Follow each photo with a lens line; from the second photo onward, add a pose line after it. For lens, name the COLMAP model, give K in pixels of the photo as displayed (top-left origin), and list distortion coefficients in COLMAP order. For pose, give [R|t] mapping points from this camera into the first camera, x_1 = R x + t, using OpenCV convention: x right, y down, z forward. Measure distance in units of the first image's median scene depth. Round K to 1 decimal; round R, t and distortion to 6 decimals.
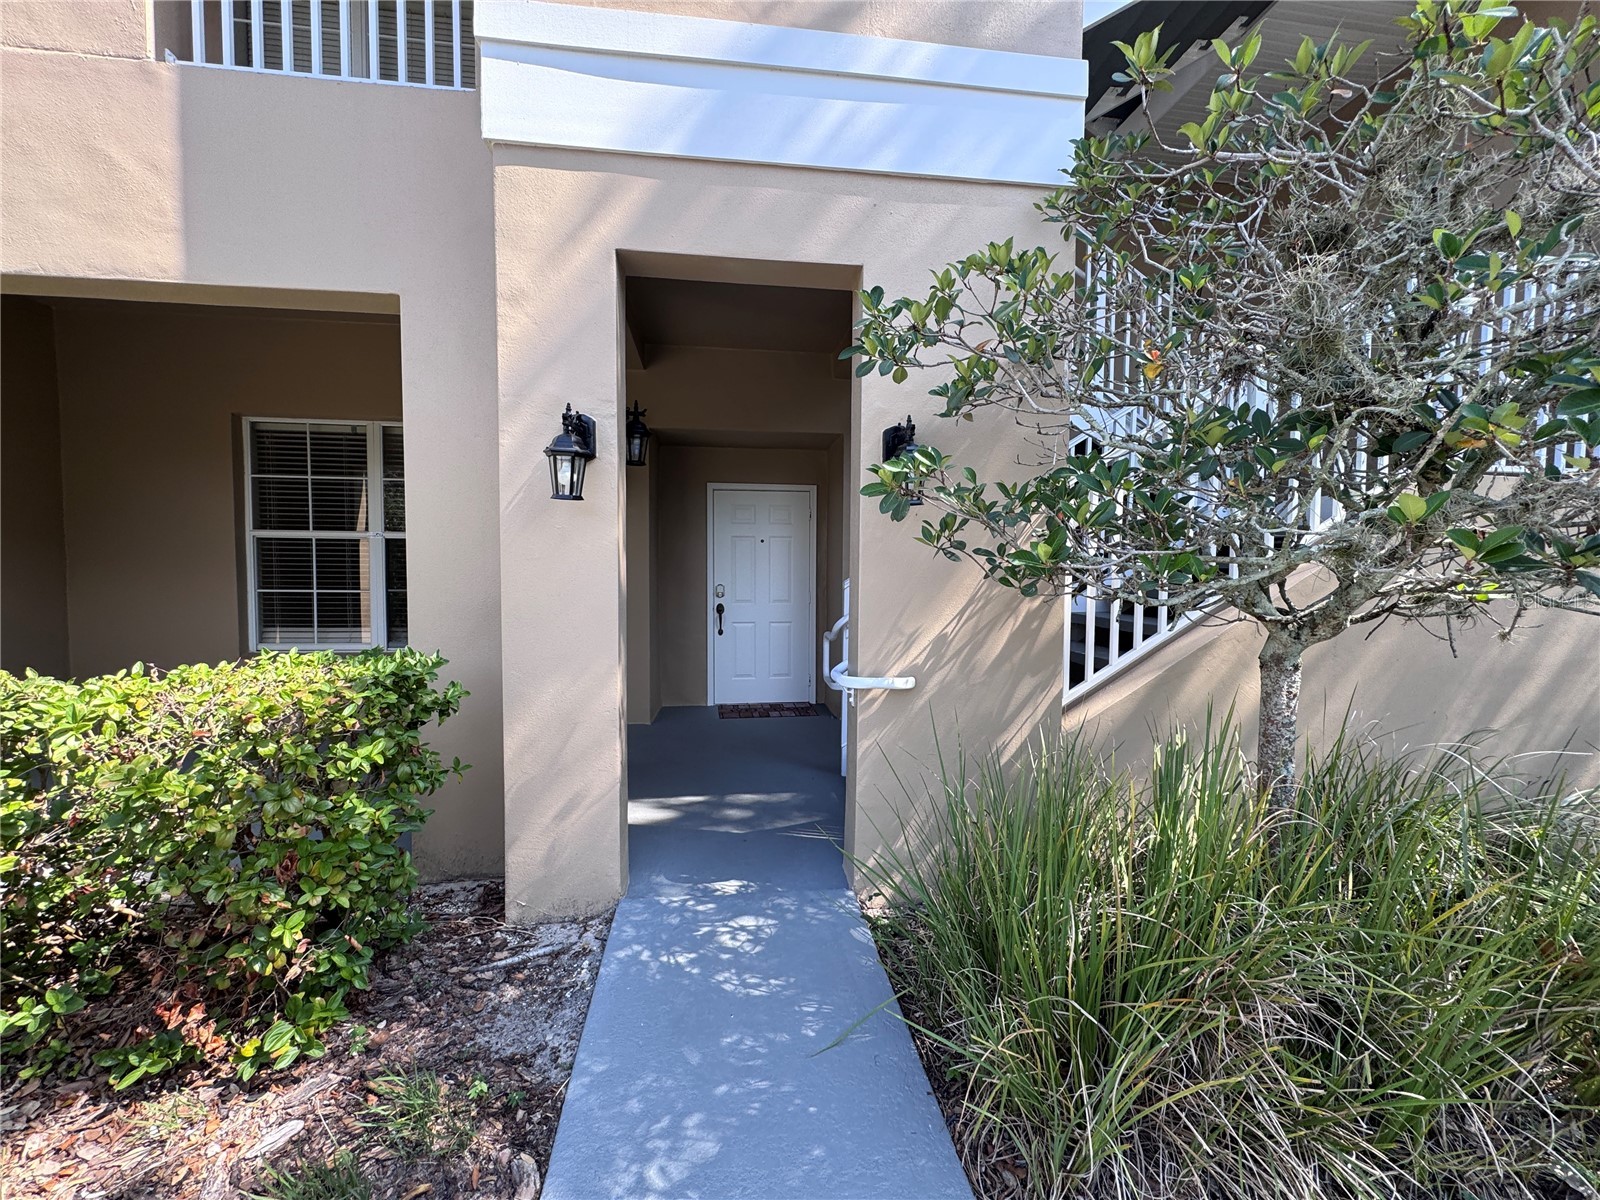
lens RADIAL K [[637.0, 0, 801.7], [0, 637.0, 596.0], [0, 0, 1]] dist [-0.003521, 0.001093]
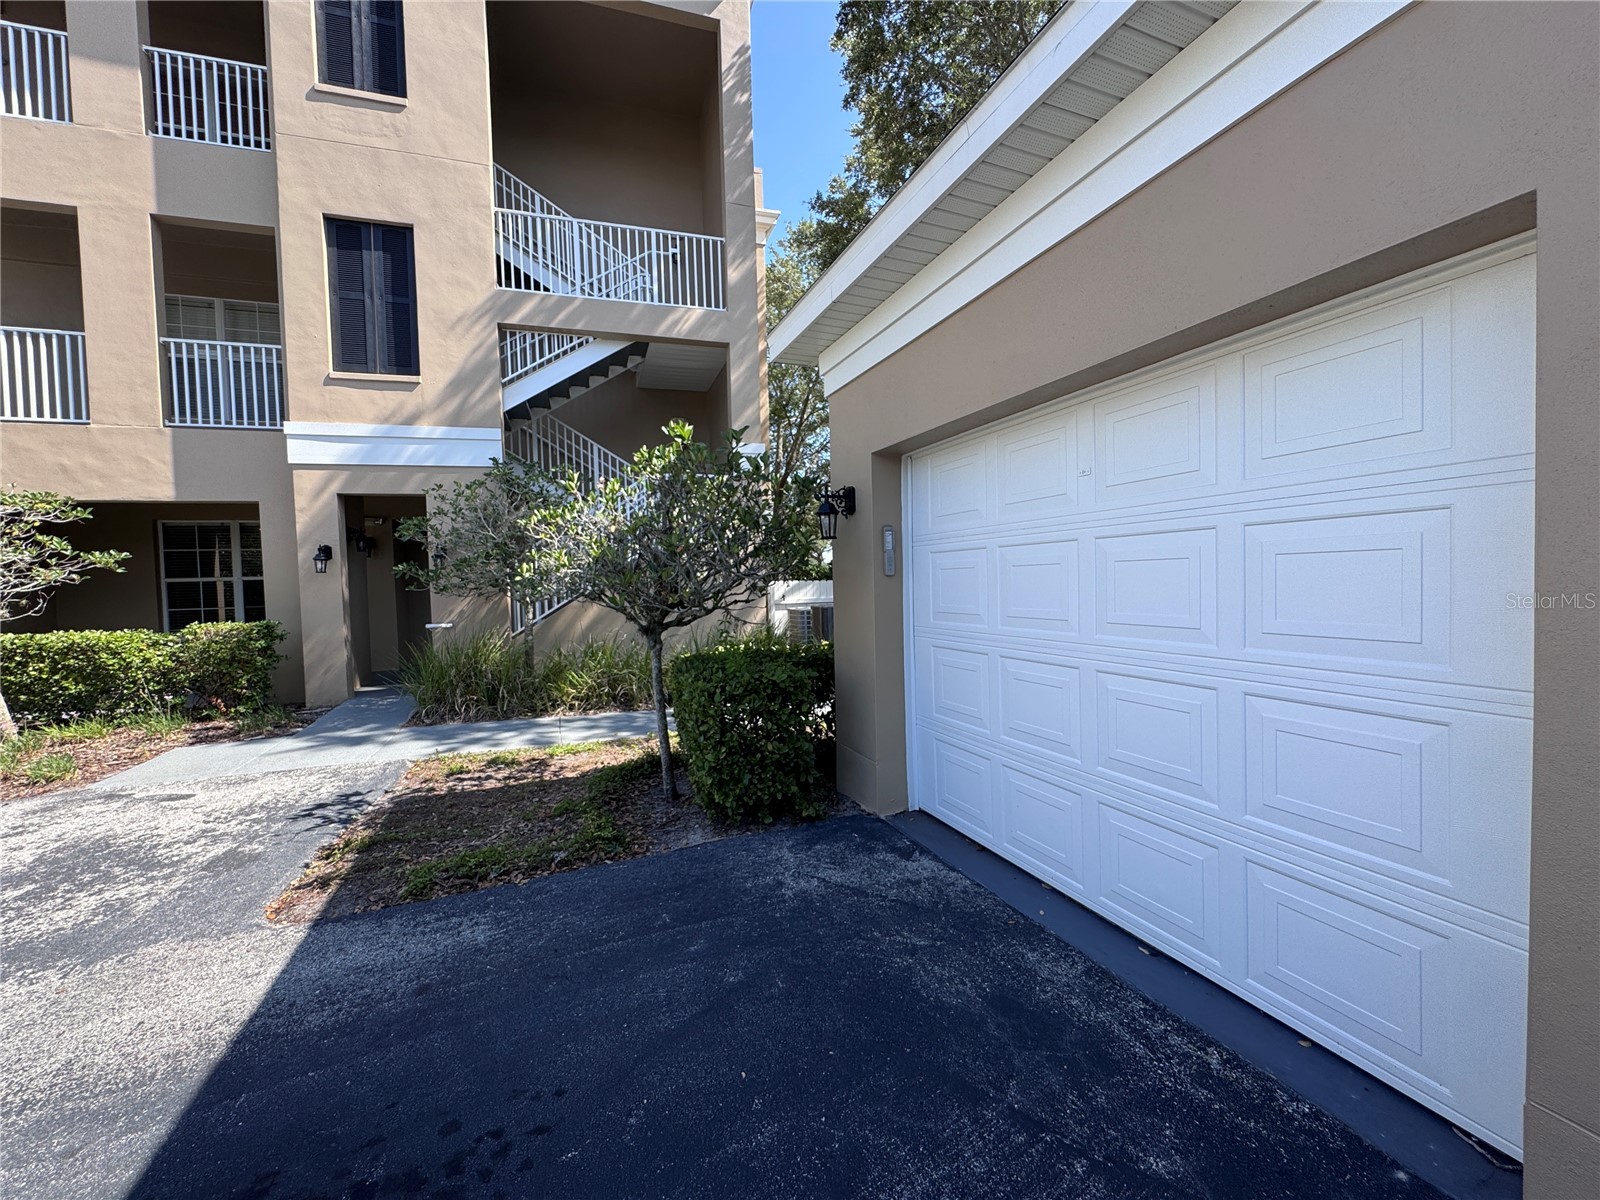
lens RADIAL K [[637.0, 0, 798.6], [0, 637.0, 599.4], [0, 0, 1]] dist [-0.003521, 0.001093]
pose [[0.982455, -0.039464, 0.182278, 1.340693], [0.041591, 0.999104, -0.007863, 0.107053], [-0.181804, 0.015306, 0.983216, -2.476786]]
